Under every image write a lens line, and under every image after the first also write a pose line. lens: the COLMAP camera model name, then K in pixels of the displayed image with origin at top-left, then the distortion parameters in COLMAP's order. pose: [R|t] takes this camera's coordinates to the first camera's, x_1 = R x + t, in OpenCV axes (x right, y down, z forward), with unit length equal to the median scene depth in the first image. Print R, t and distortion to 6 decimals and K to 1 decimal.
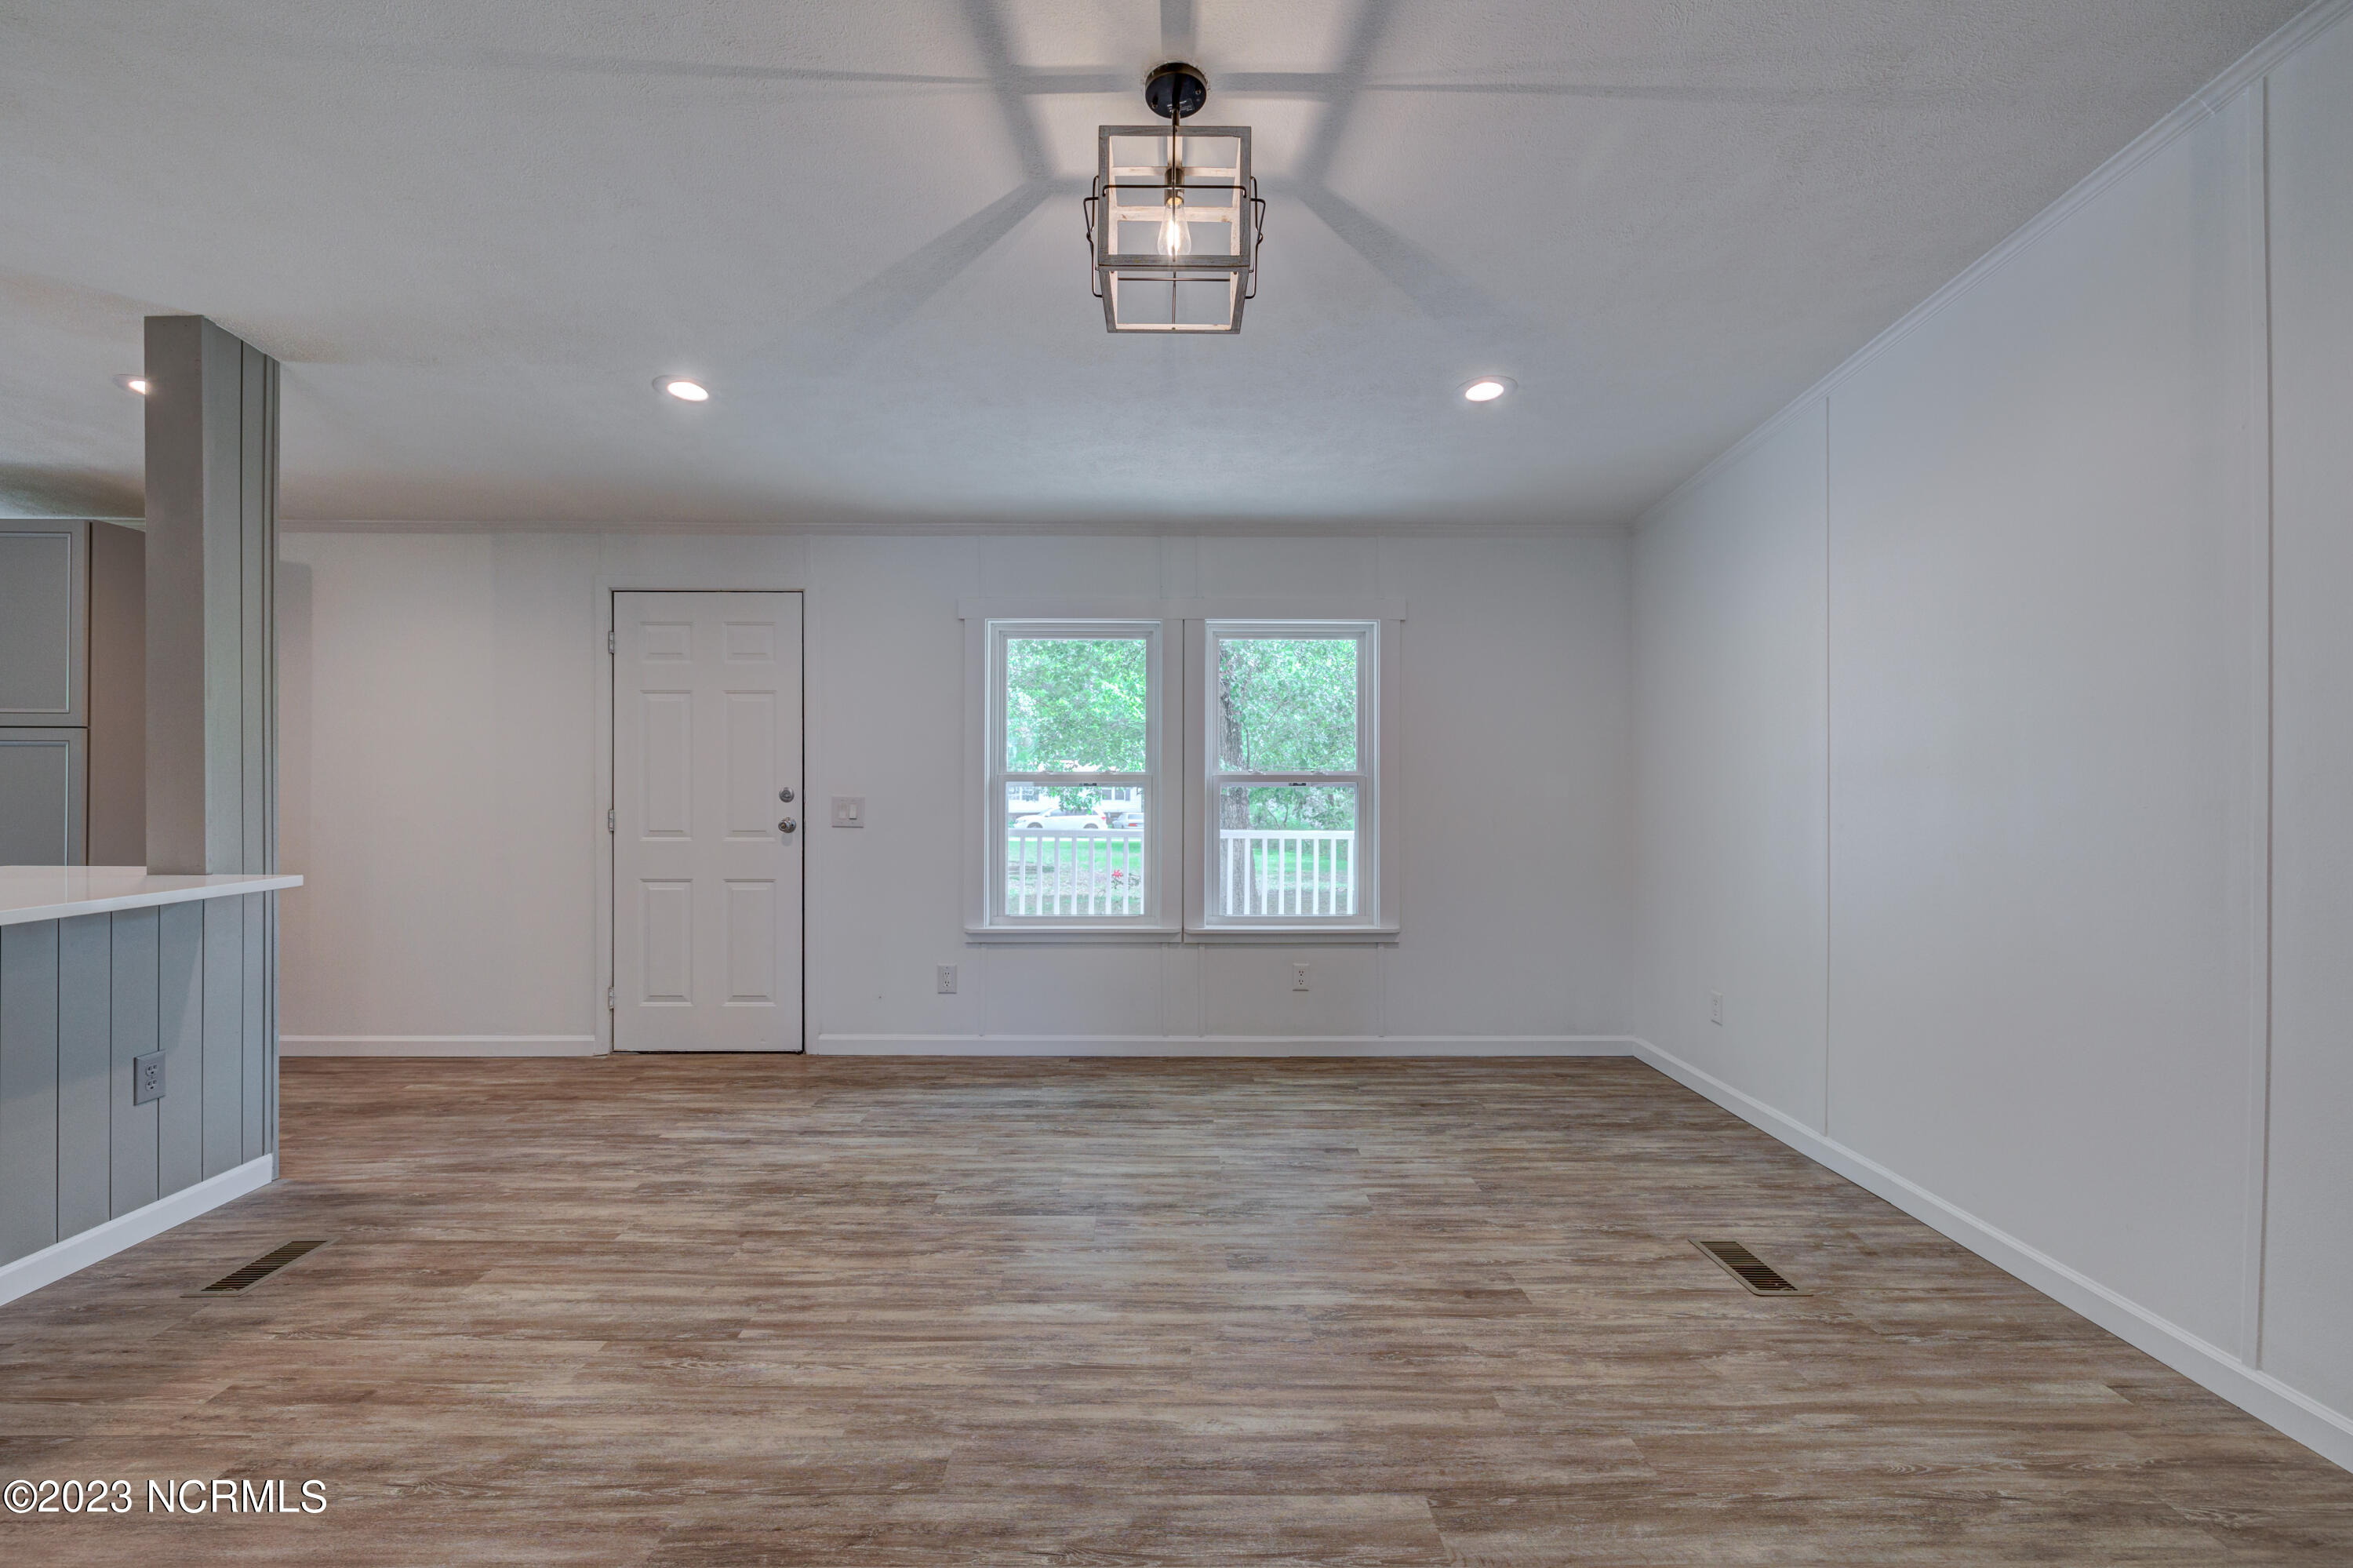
lens RADIAL K [[1002.5, 0, 1185.1], [0, 1002.5, 774.6], [0, 0, 1]] dist [-0.000424, 0.000134]
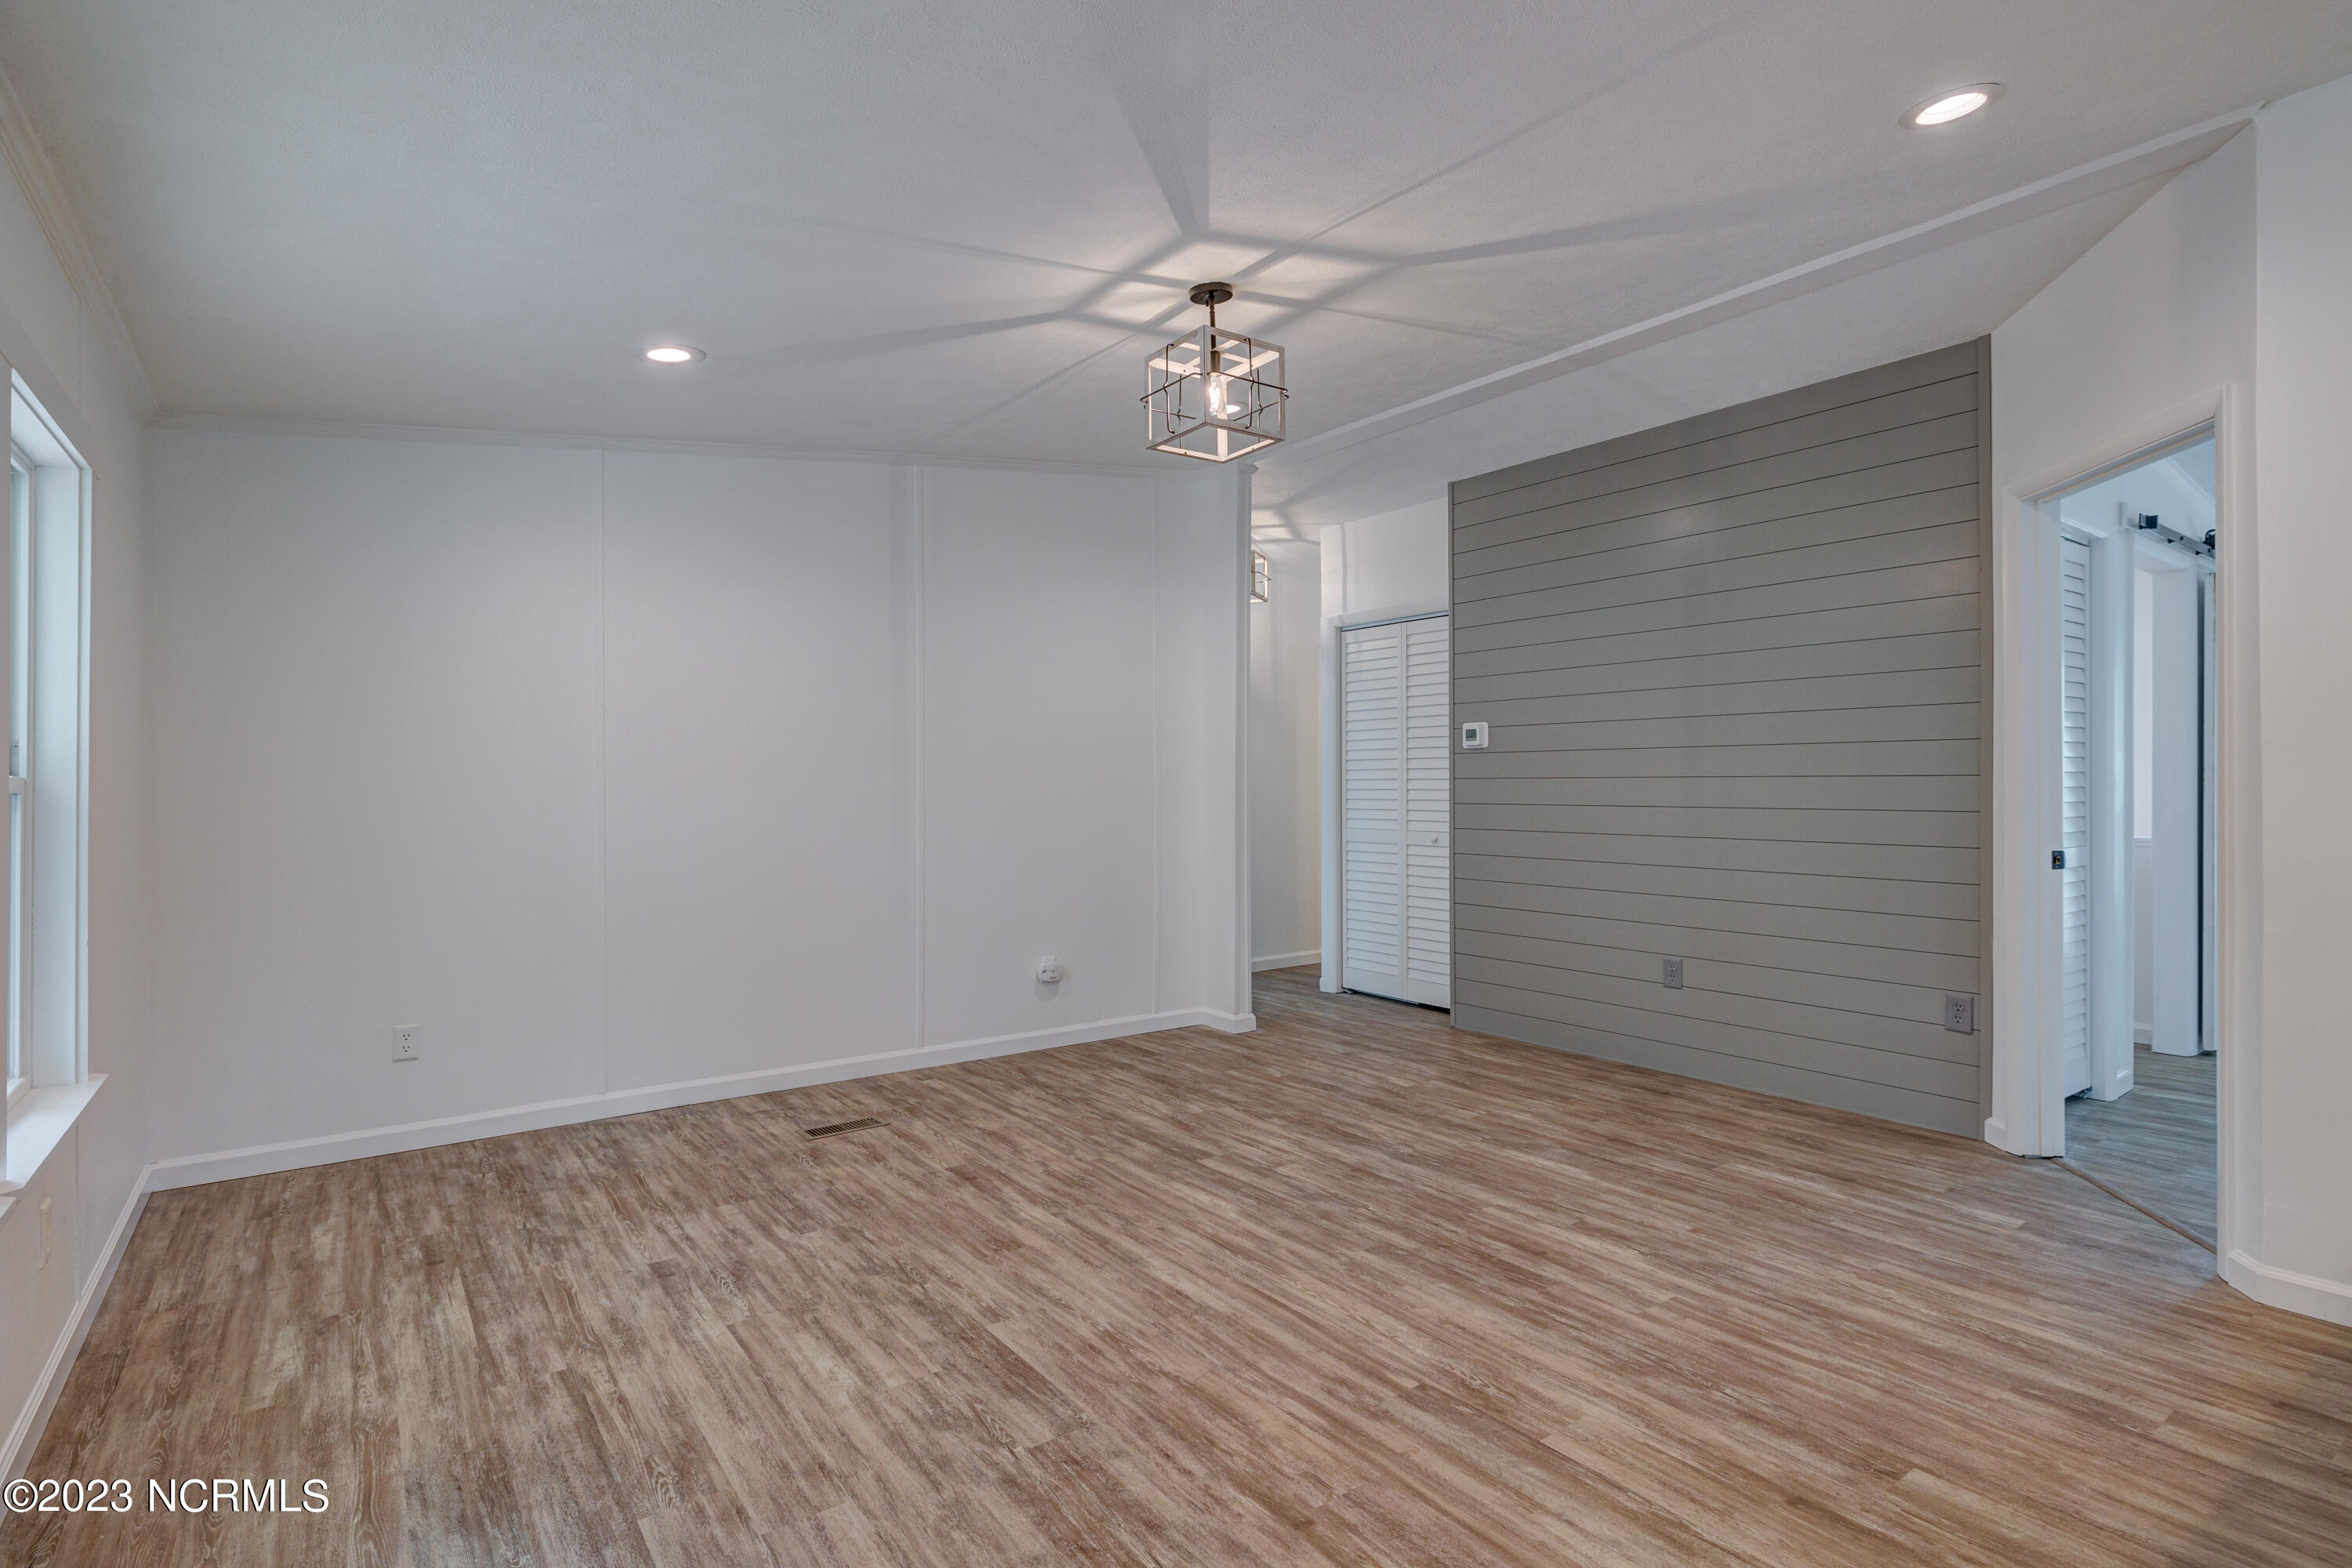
lens RADIAL K [[1104.2, 0, 1176.0], [0, 1104.2, 784.0], [0, 0, 1]] dist [-0.001556, -0.000047]
pose [[-0.565157, -0.002351, 0.824980, -0.877923], [-0.001540, 0.999997, 0.001795, 0.003793], [-0.824982, -0.000256, -0.565159, 1.334927]]
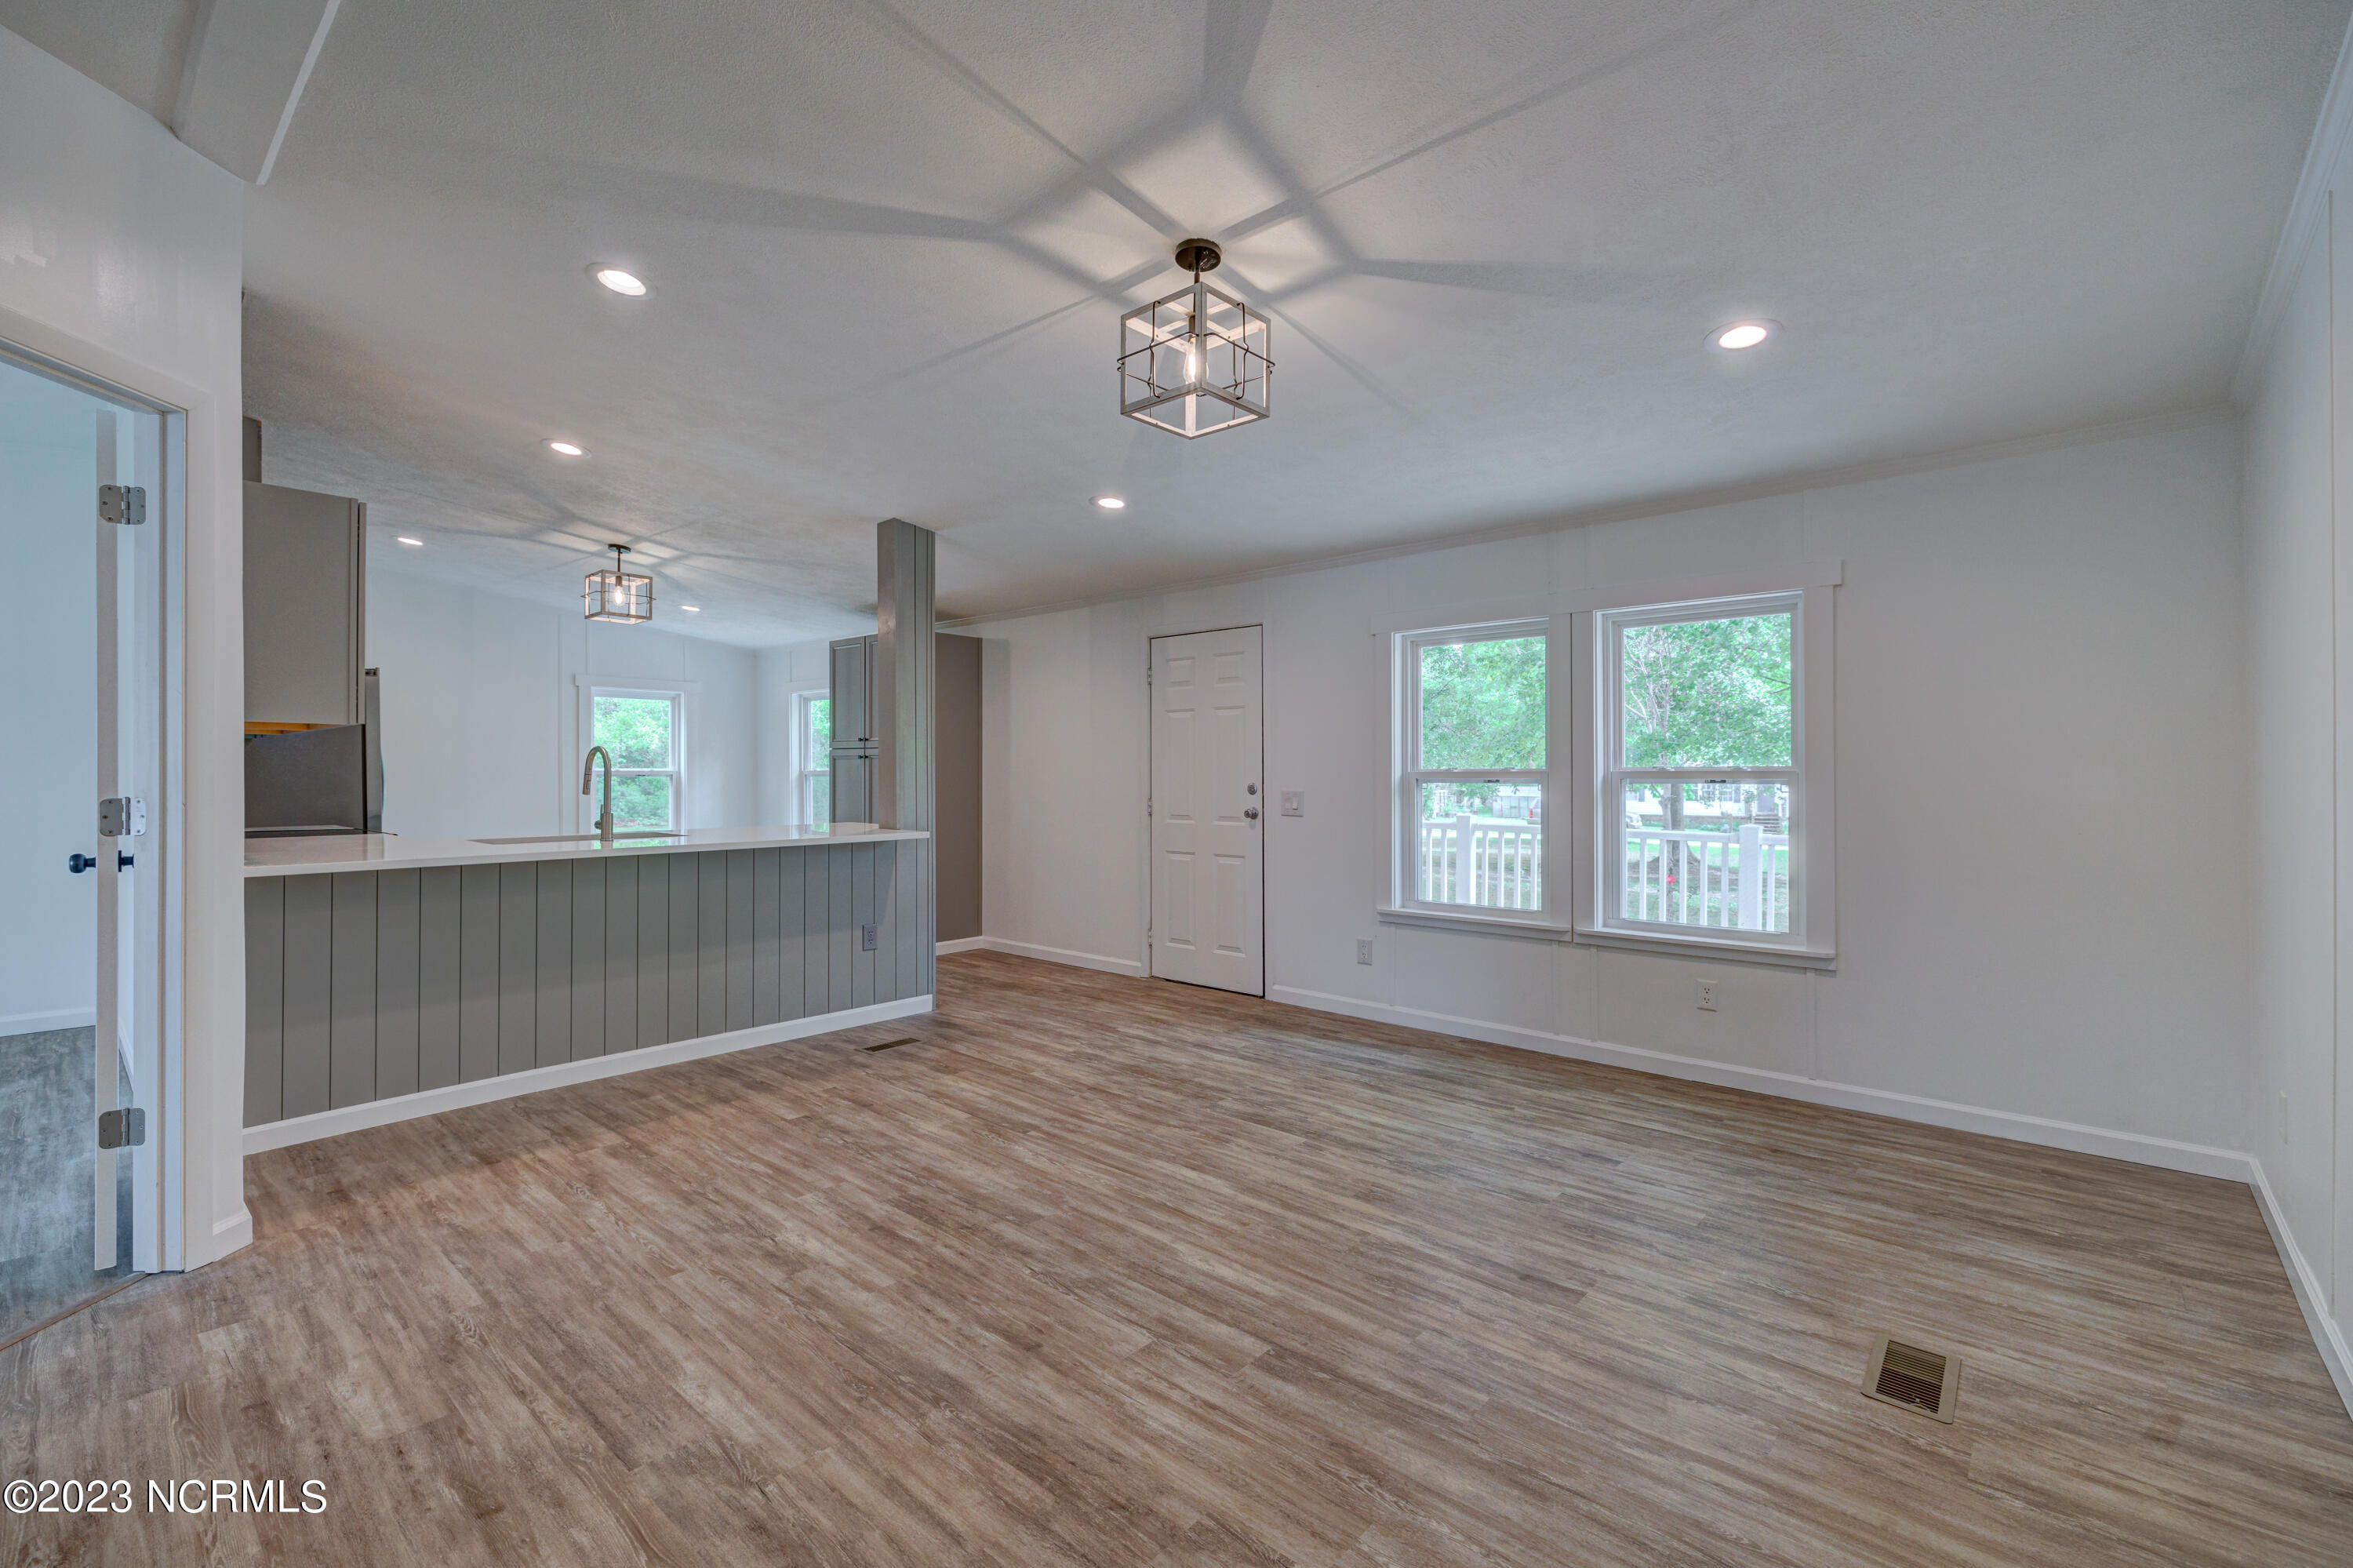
lens RADIAL K [[1042.2, 0, 1173.4], [0, 1042.2, 777.0], [0, 0, 1]] dist [0.004615, -0.000464]
pose [[0.729490, -0.000565, -0.683992, 0.630283], [0.003560, 0.999989, 0.002971, 0.001765], [0.683983, -0.004602, 0.729484, -0.019381]]
